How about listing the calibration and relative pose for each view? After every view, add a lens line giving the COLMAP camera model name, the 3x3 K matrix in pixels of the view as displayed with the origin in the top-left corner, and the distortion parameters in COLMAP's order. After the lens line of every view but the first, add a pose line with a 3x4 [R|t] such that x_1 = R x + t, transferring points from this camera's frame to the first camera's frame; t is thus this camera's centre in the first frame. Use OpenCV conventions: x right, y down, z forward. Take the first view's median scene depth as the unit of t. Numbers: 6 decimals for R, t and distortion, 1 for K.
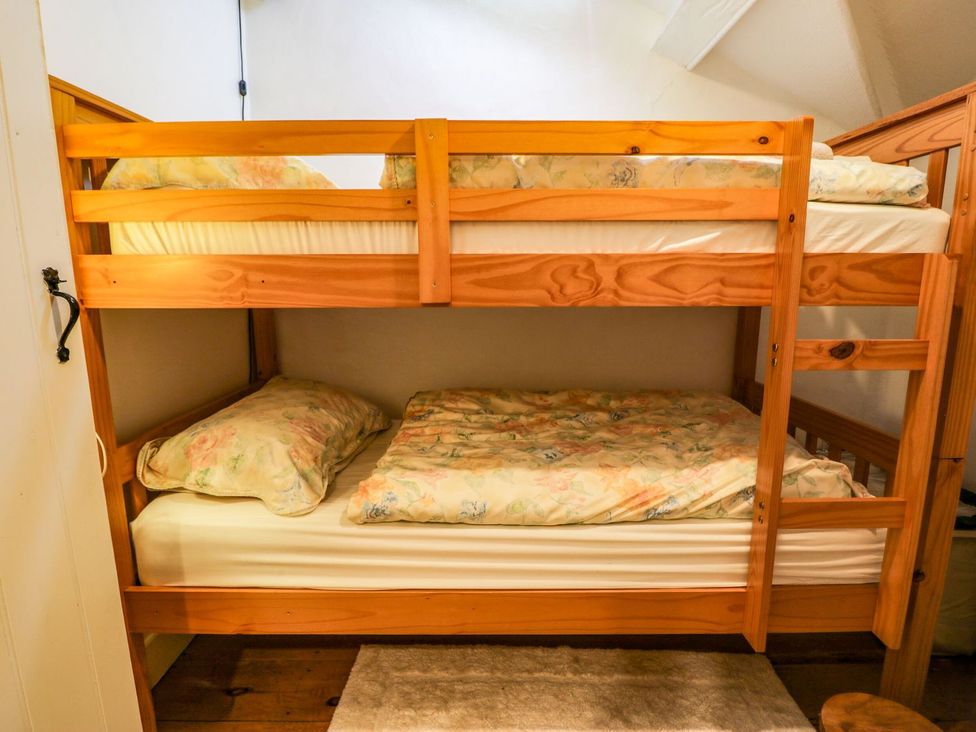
lens RADIAL K [[529.2, 0, 483.3], [0, 529.2, 368.4], [0, 0, 1]] dist [-0.002517, -0.009317]
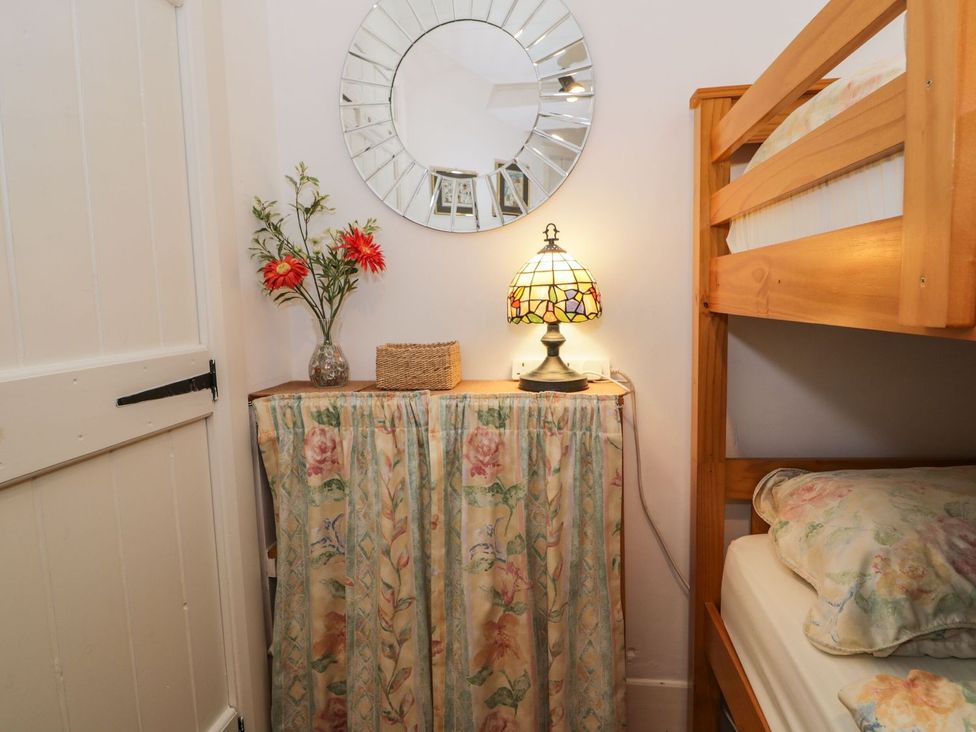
lens RADIAL K [[529.2, 0, 483.3], [0, 529.2, 368.4], [0, 0, 1]] dist [-0.002517, -0.009317]
pose [[-0.099429, 0.131984, -0.986253, 0.253323], [-0.142564, 0.979049, 0.145393, -0.078569], [0.984779, 0.155061, -0.078529, 0.568842]]
